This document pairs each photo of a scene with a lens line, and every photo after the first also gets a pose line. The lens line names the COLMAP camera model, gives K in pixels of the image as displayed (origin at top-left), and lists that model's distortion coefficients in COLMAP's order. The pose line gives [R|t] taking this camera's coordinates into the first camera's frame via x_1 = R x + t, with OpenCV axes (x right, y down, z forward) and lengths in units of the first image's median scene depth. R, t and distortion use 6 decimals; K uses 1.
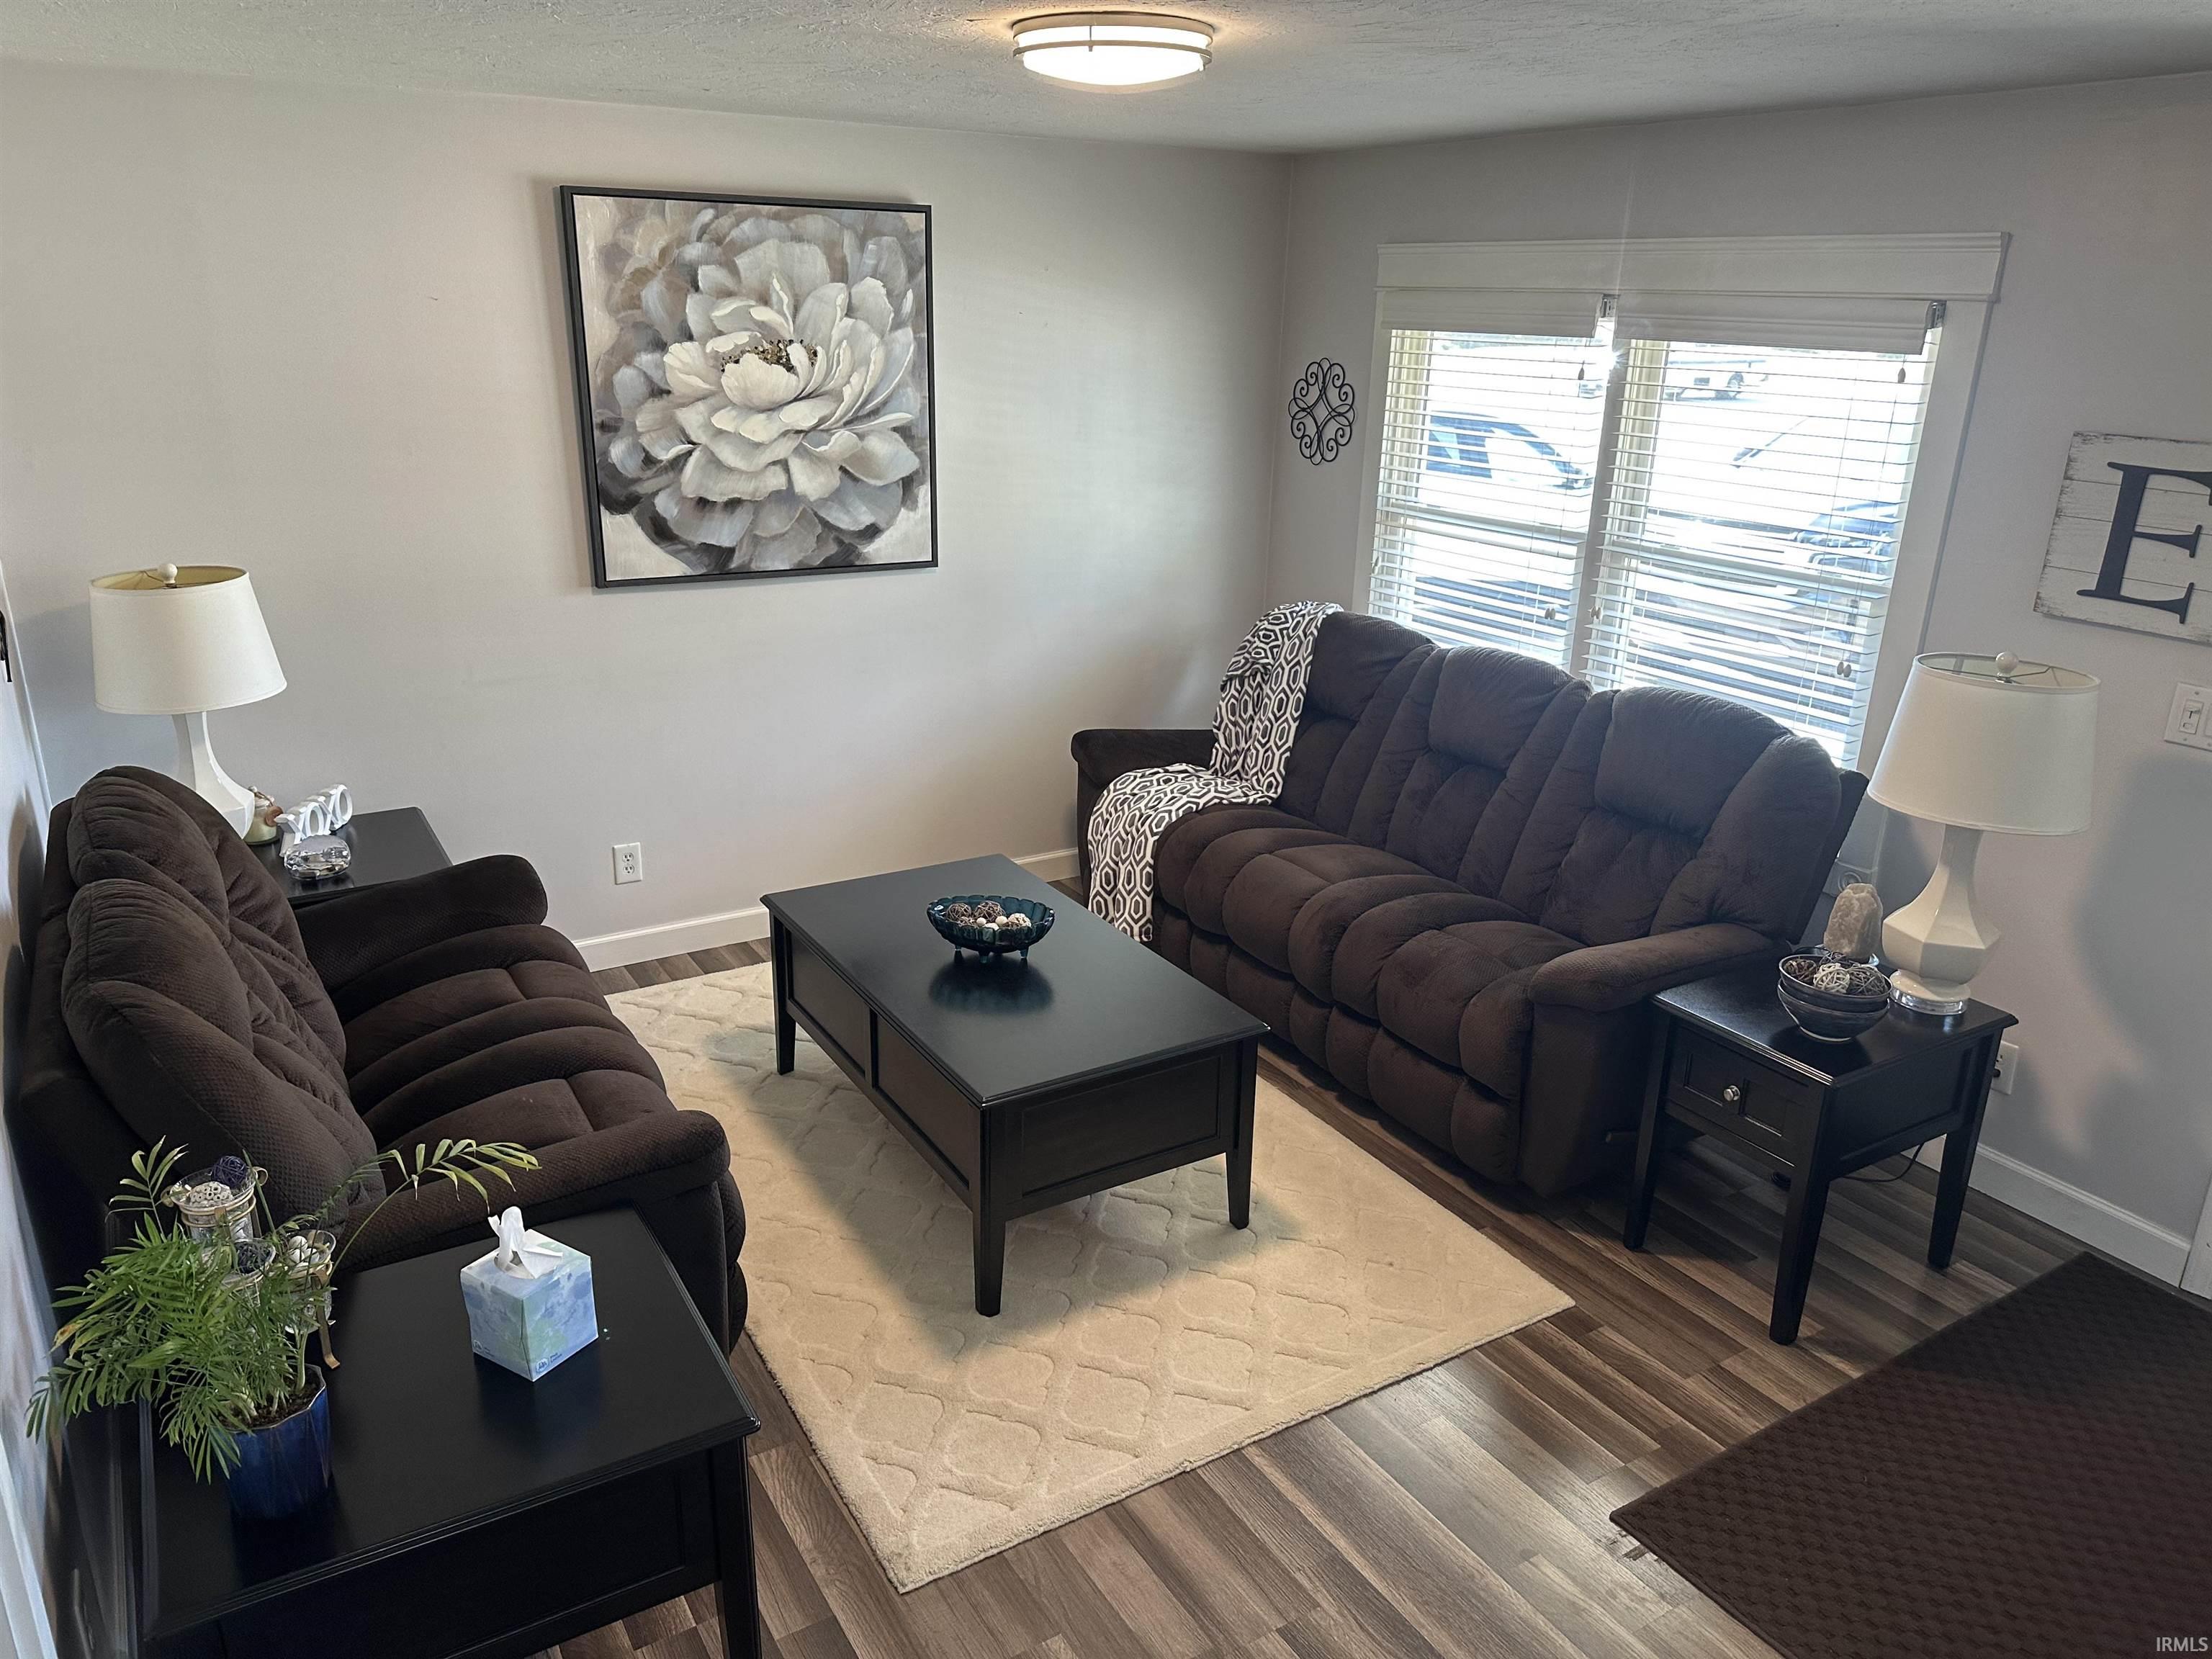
lens RADIAL K [[1555.1, 0, 1109.3], [0, 1555.1, 843.4], [0, 0, 1]] dist [0.018862, -0.023505]
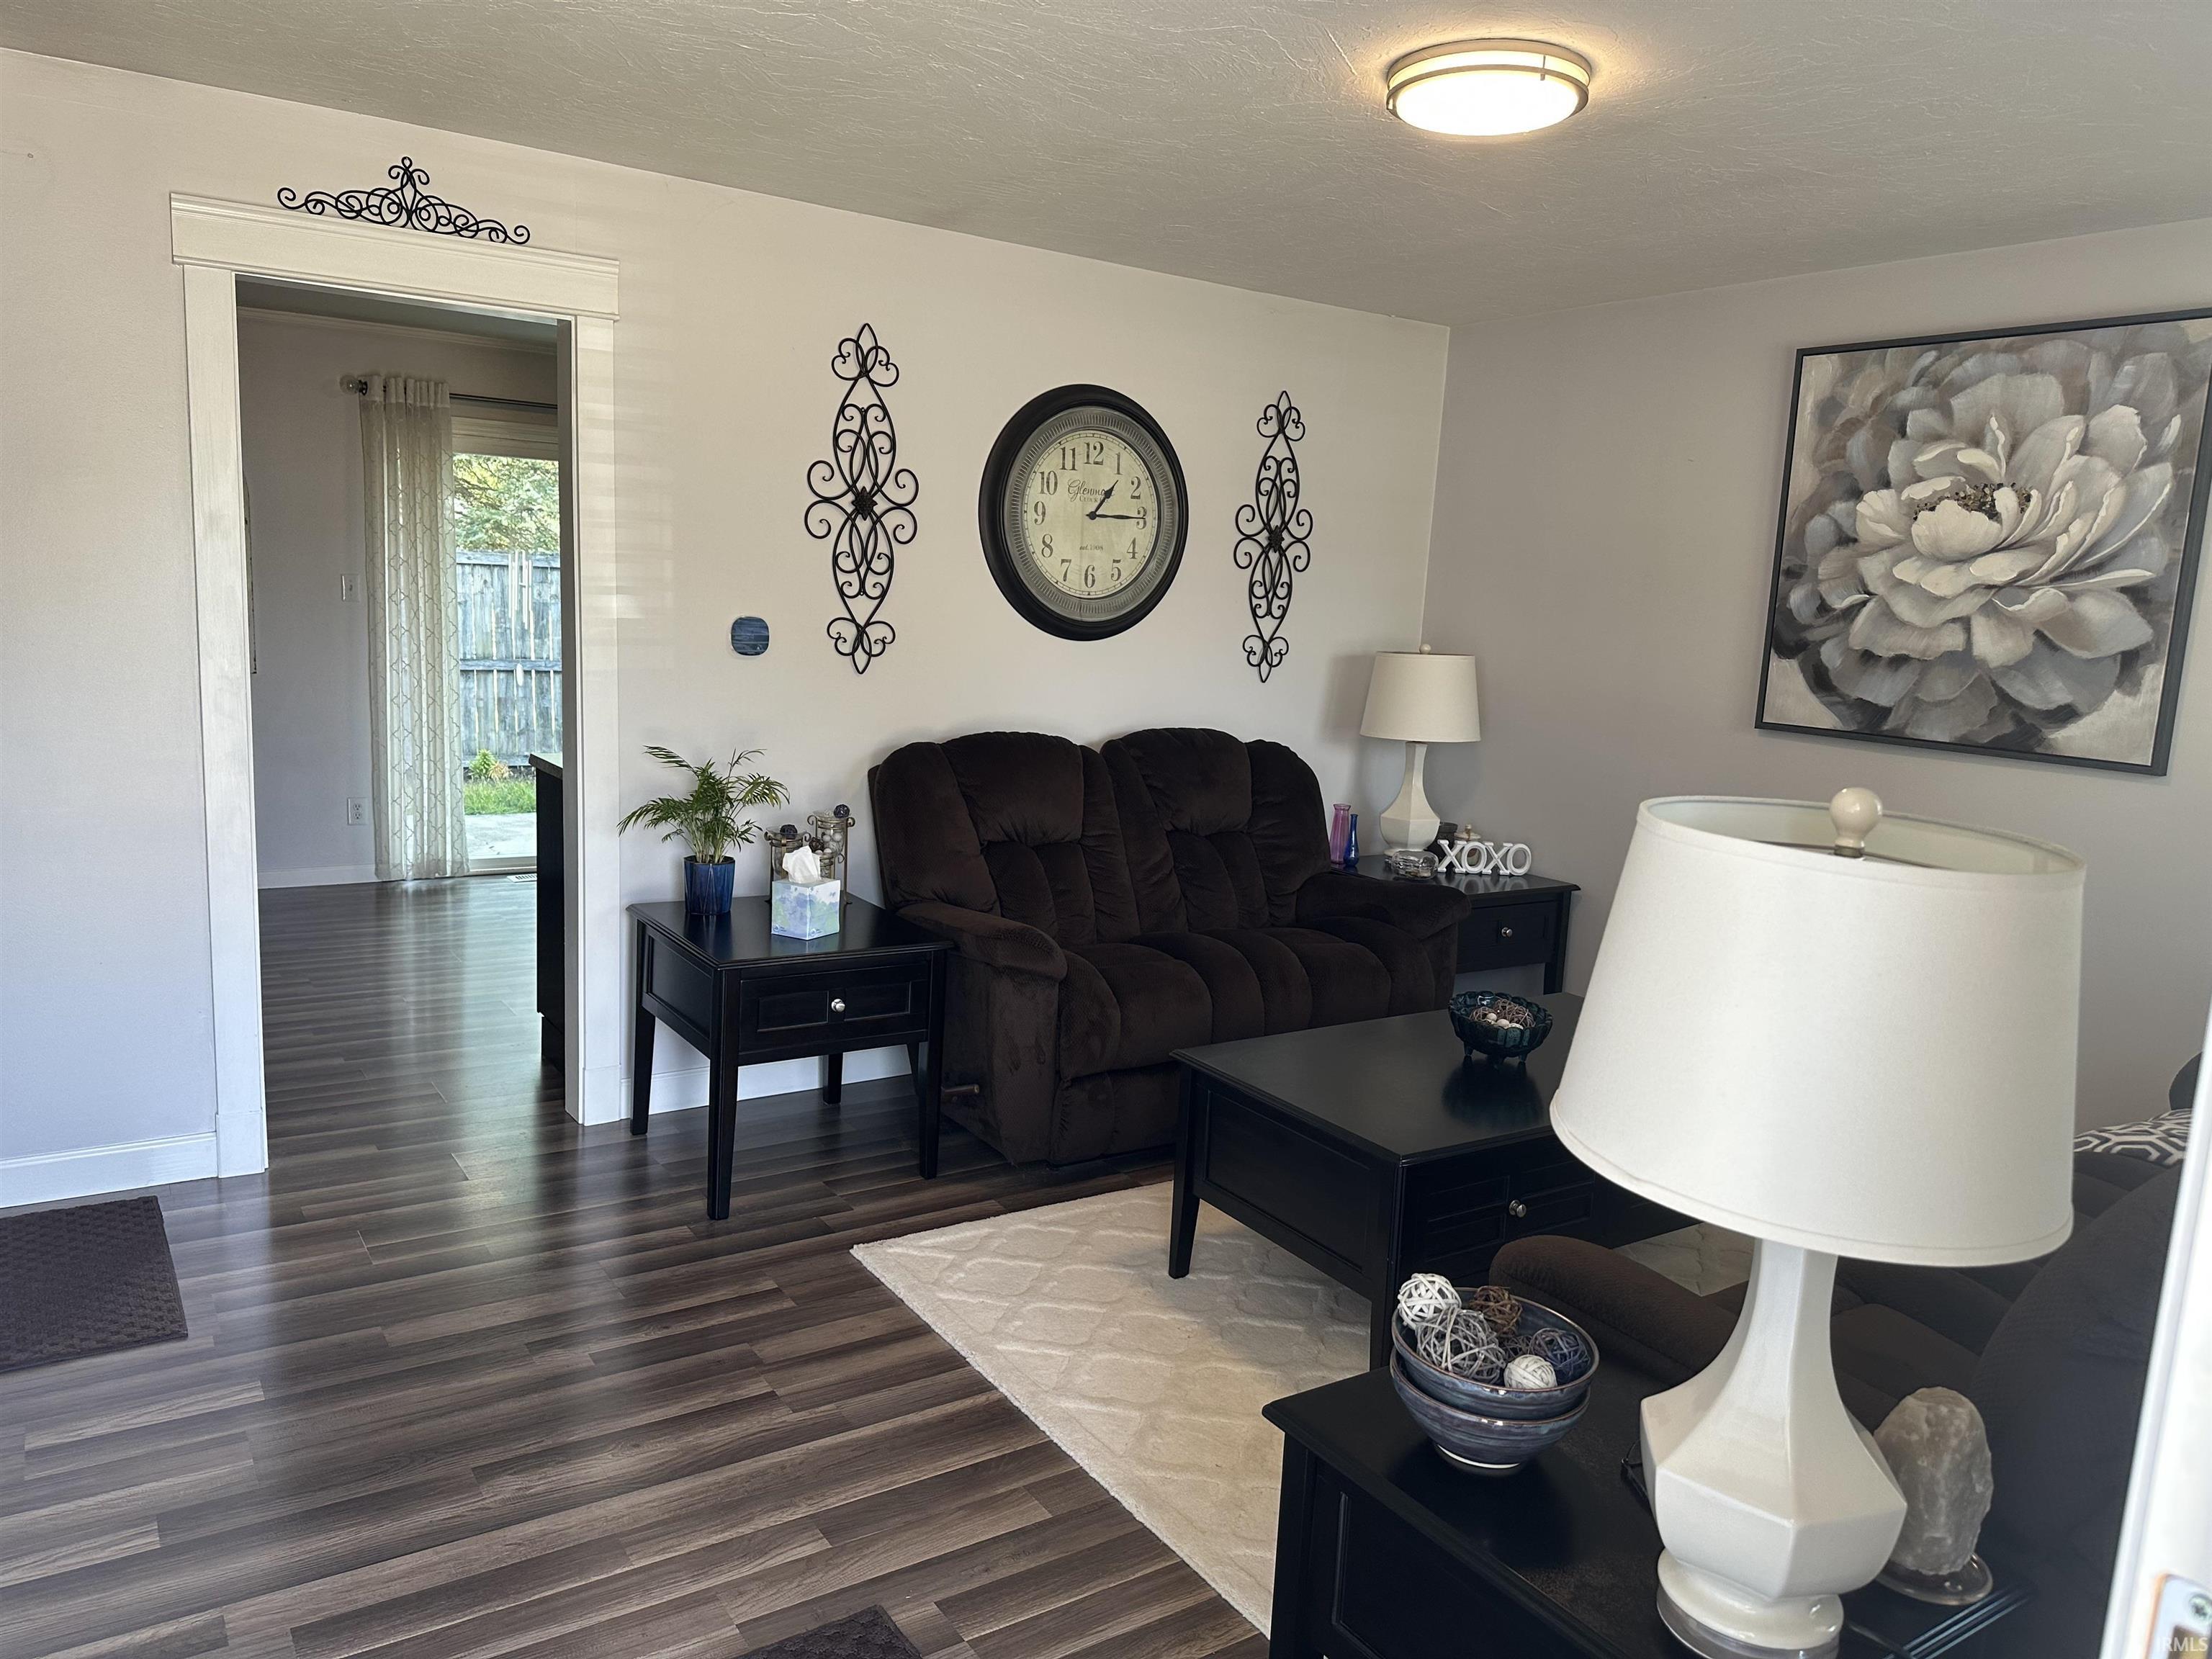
lens RADIAL K [[1555.1, 0, 1105.8], [0, 1555.1, 833.0], [0, 0, 1]] dist [0.018862, -0.023505]
pose [[0.058546, 0.140511, -0.988347, 0.658782], [-0.367708, 0.923471, 0.109506, -0.055267], [0.928096, 0.357012, 0.105732, 0.518266]]
